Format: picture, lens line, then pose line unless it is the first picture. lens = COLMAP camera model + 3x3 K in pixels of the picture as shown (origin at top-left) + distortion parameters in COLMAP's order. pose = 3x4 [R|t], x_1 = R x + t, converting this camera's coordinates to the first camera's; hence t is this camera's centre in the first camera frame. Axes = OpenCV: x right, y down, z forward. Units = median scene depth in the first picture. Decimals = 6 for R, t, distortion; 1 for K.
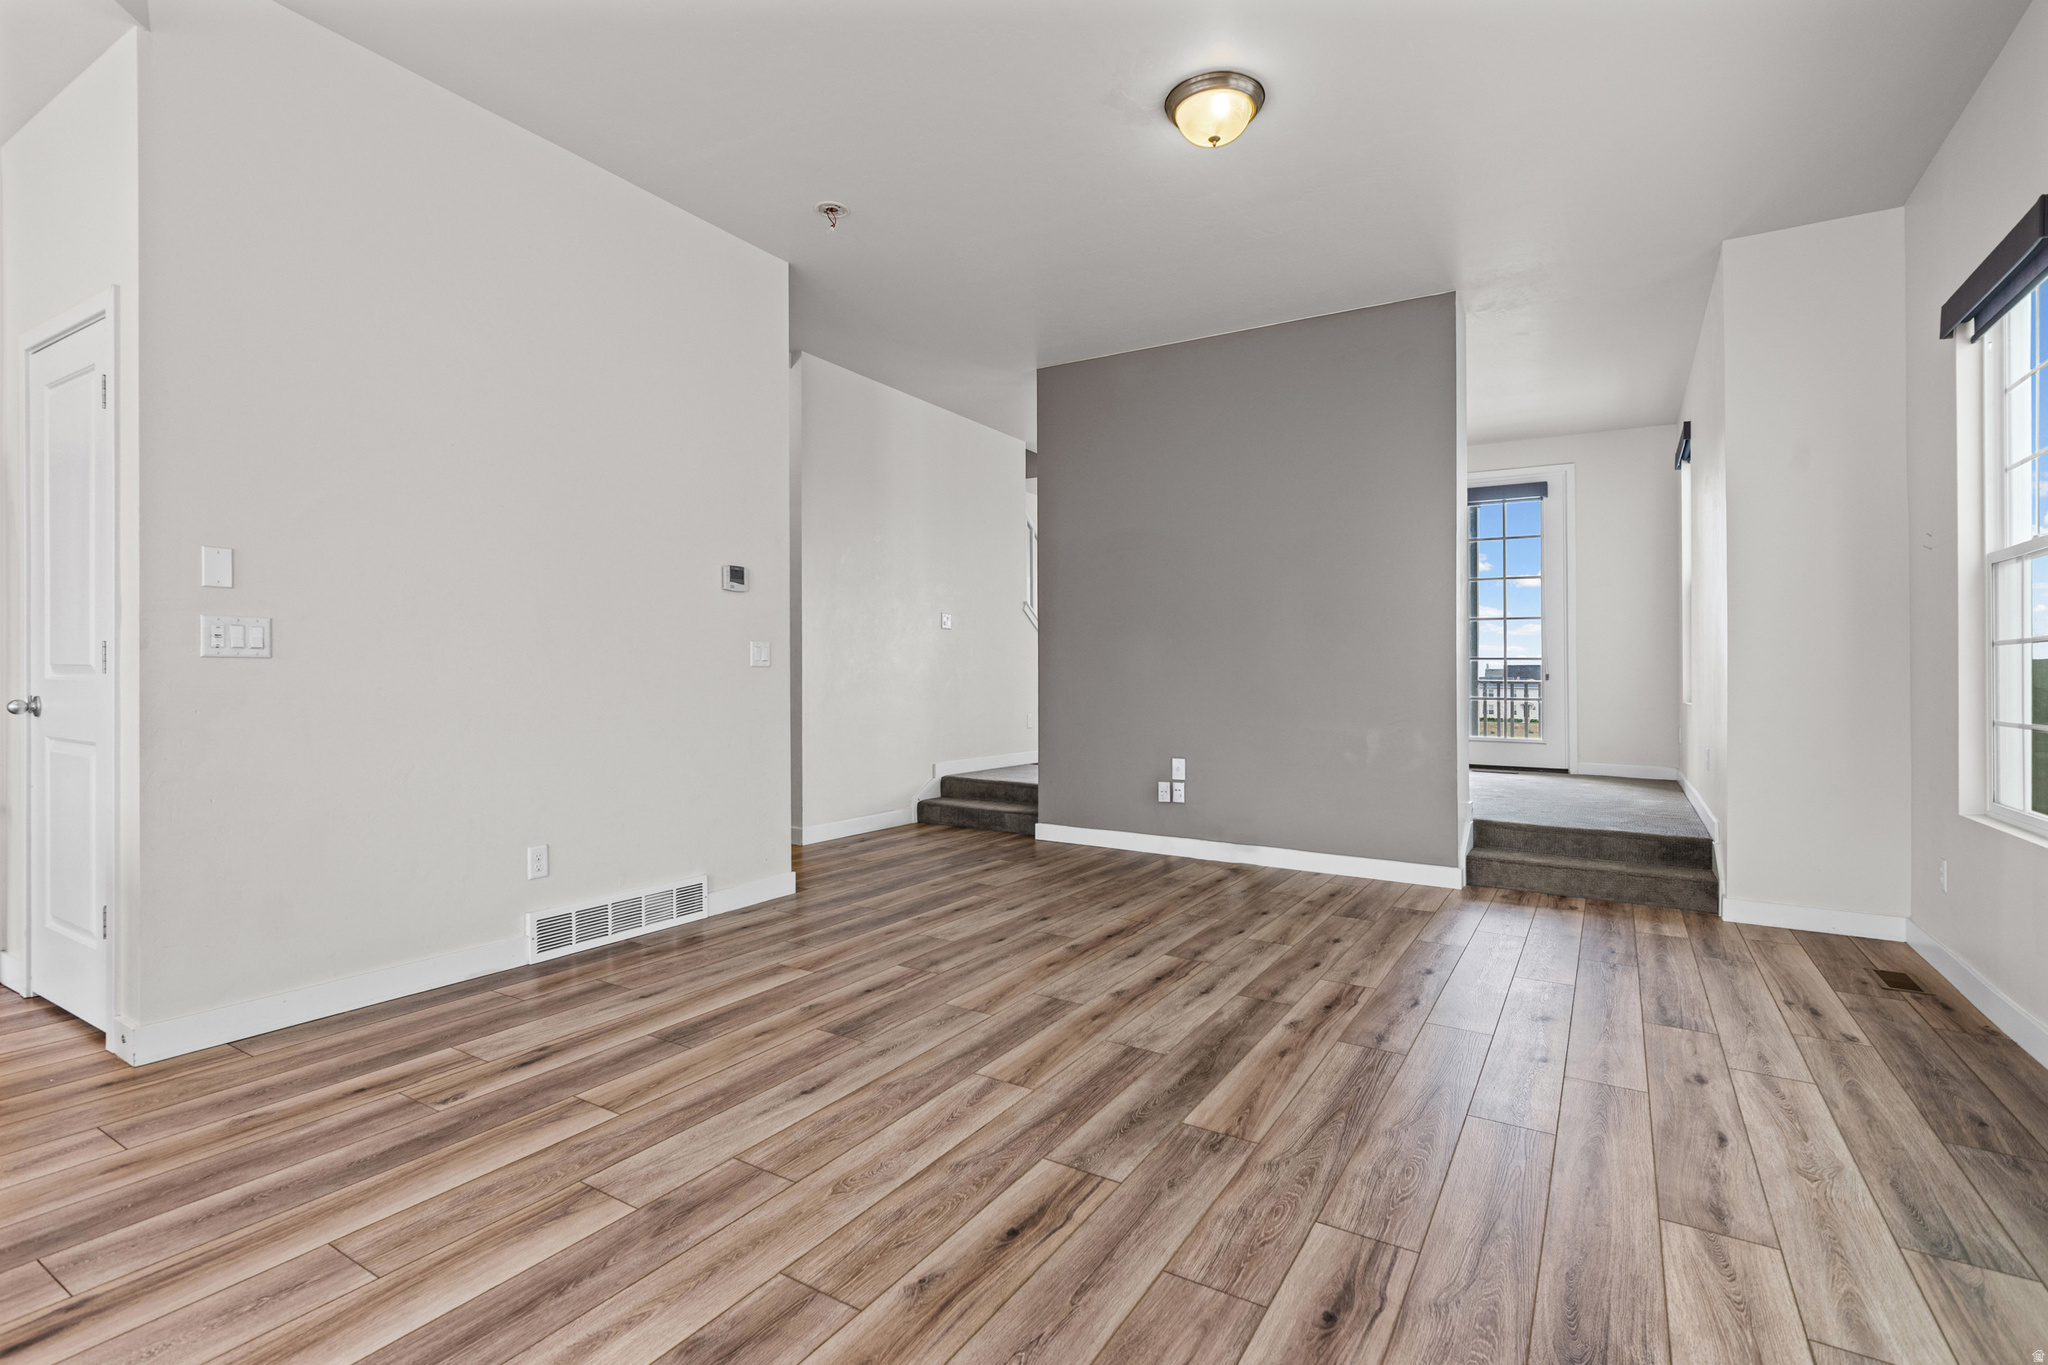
lens RADIAL K [[950.4, 0, 1030.1], [0, 950.4, 646.8], [0, 0, 1]] dist [-0.002842, -0.001343]
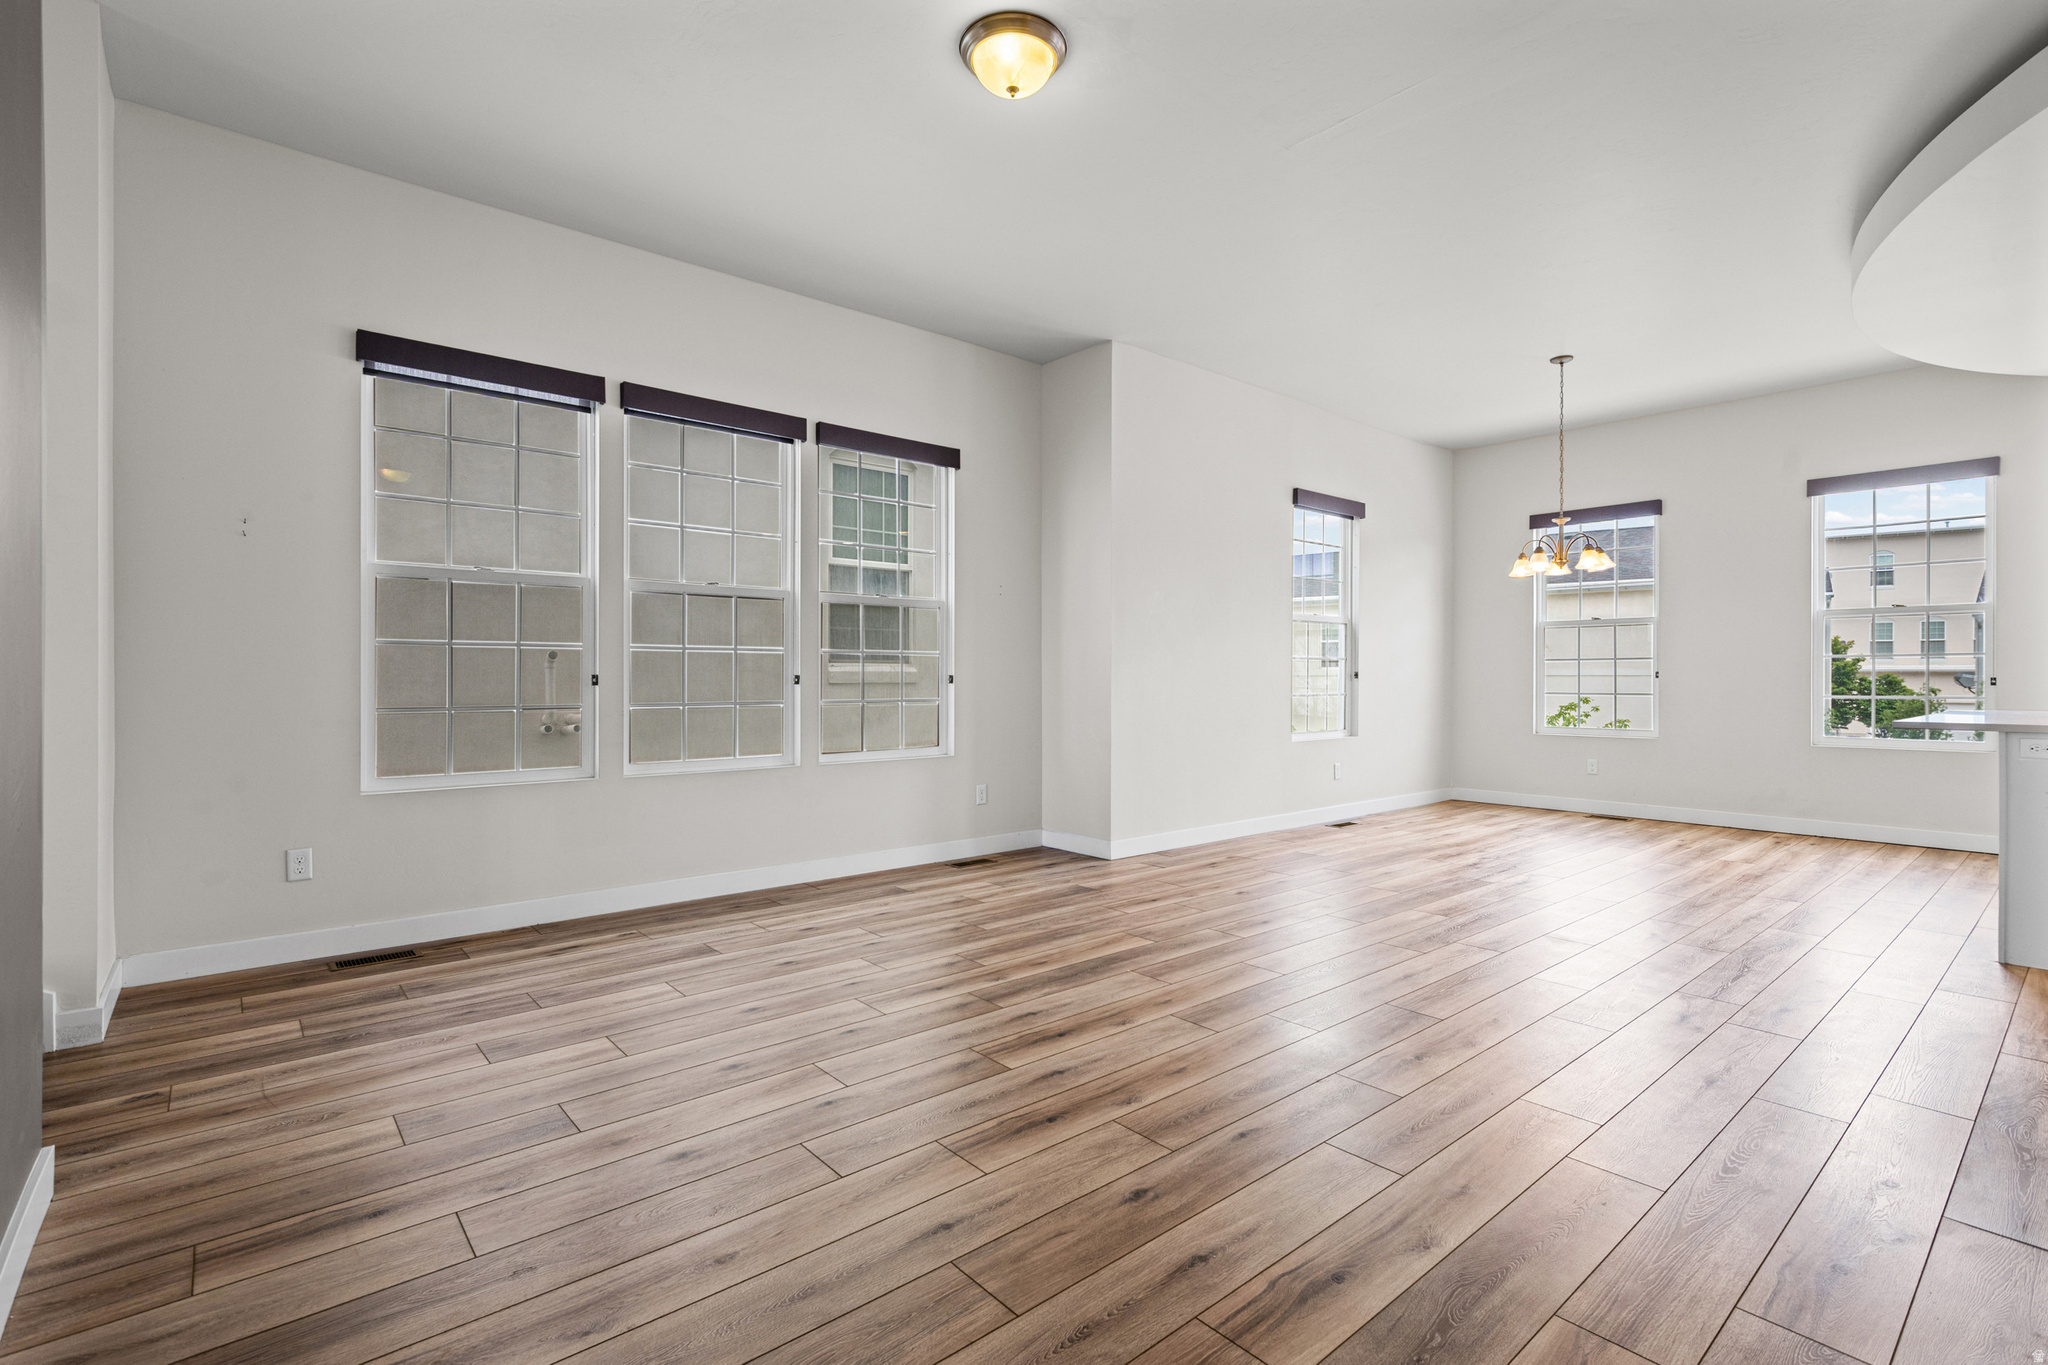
lens RADIAL K [[950.4, 0, 1014.8], [0, 950.4, 671.3], [0, 0, 1]] dist [-0.002842, -0.001343]
pose [[-0.947336, -0.009448, 0.320103, -0.096357], [-0.019994, 0.999360, -0.029676, 0.051426], [-0.319617, -0.034513, -0.946918, 1.863947]]
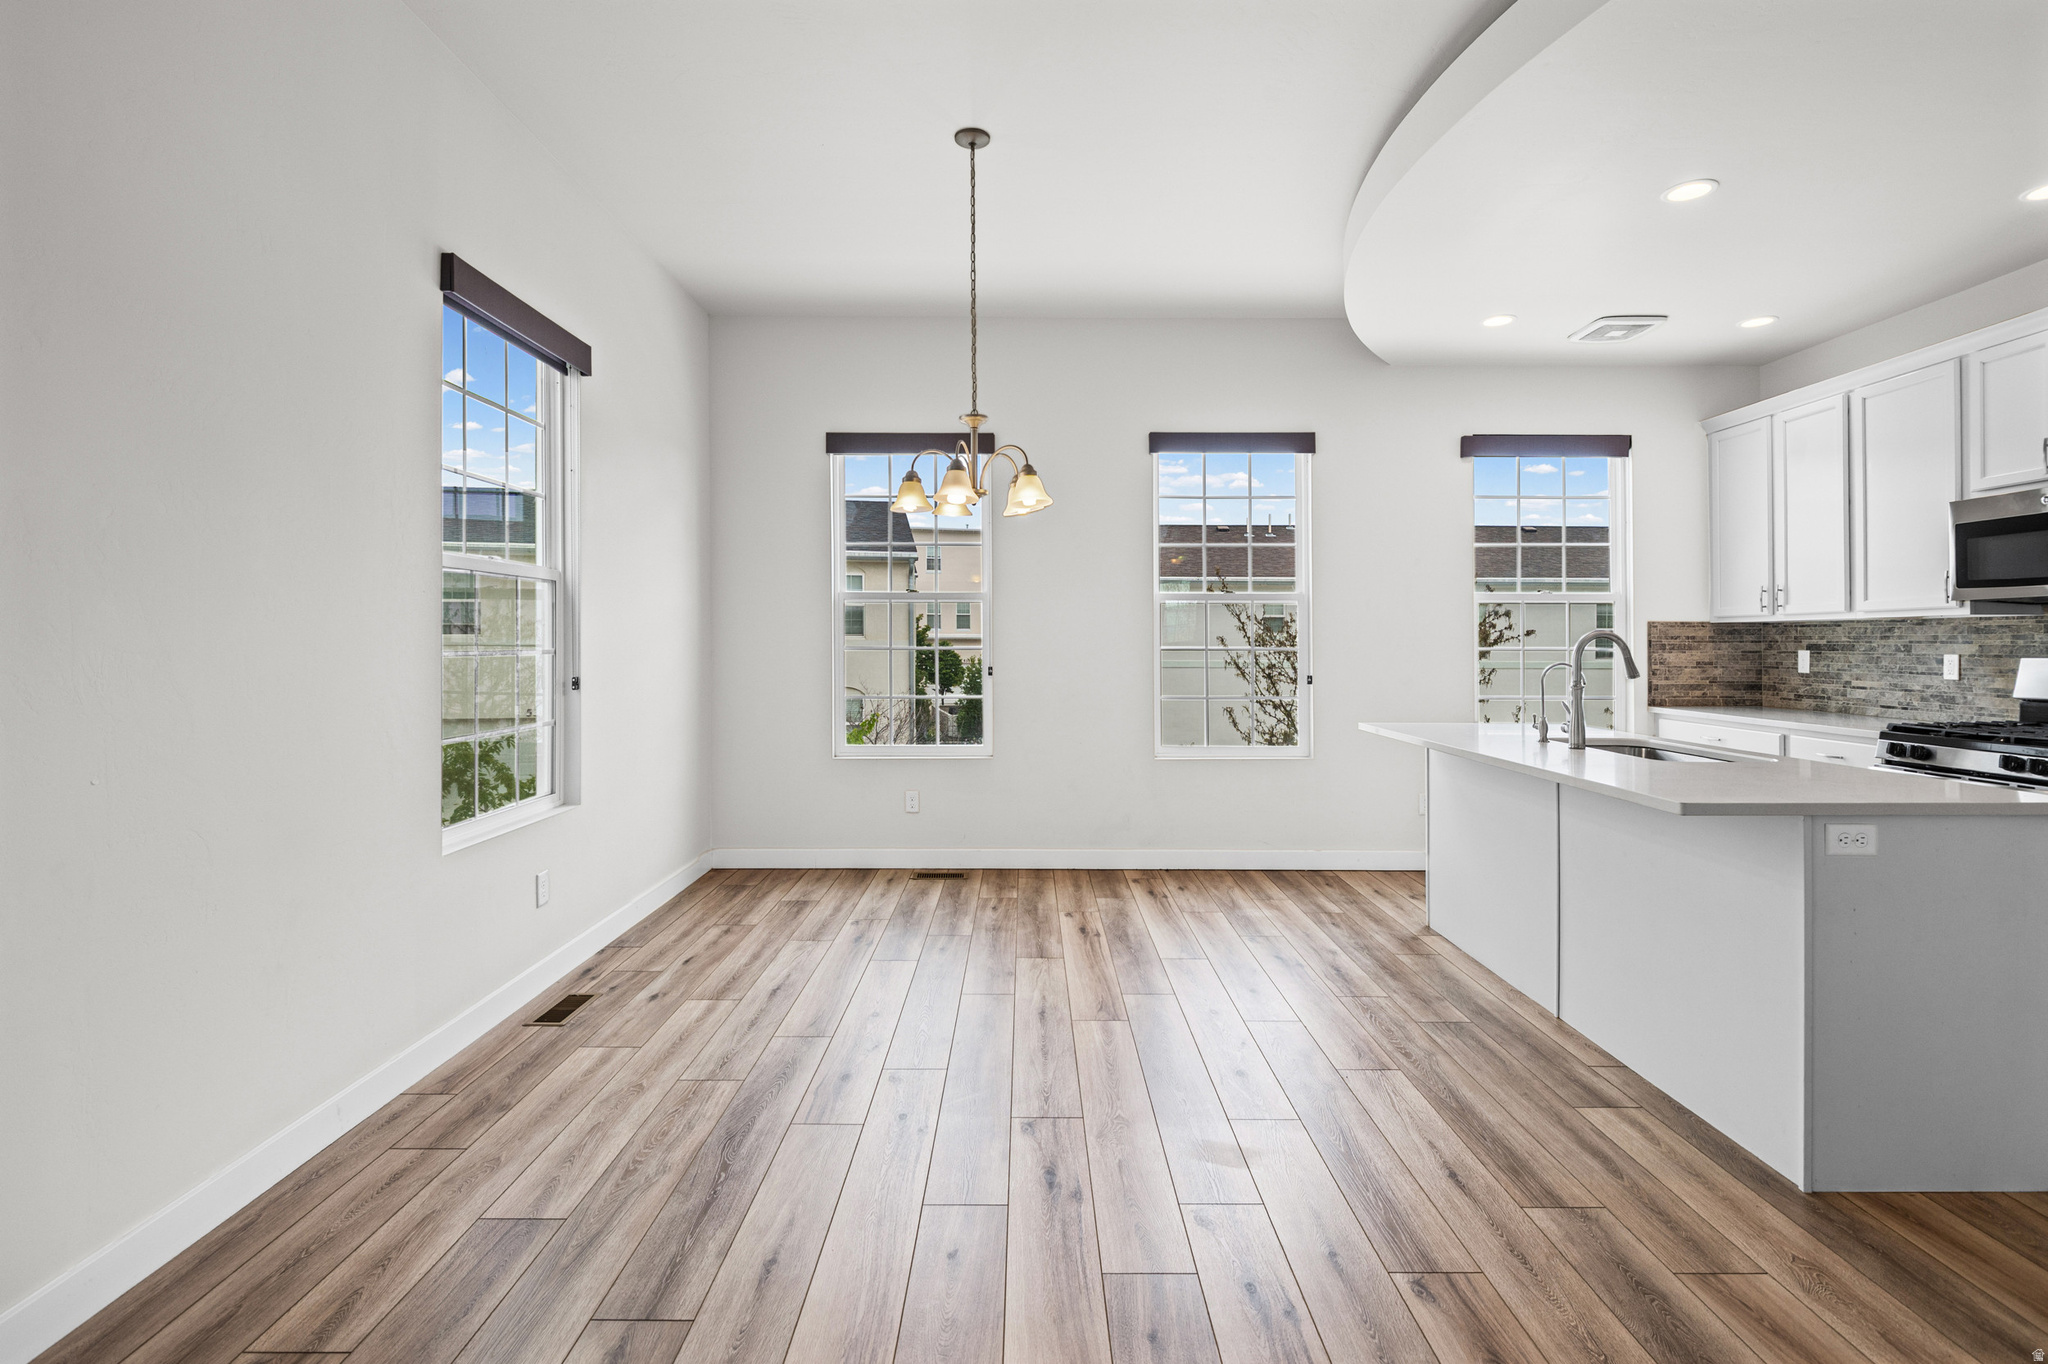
lens RADIAL K [[950.4, 0, 1028.5], [0, 950.4, 632.9], [0, 0, 1]] dist [-0.002842, -0.001343]
pose [[-0.852534, -0.016093, -0.522423, -0.015399], [0.003714, 0.999314, -0.036845, -0.037593], [0.522658, -0.033352, -0.851890, 0.741583]]
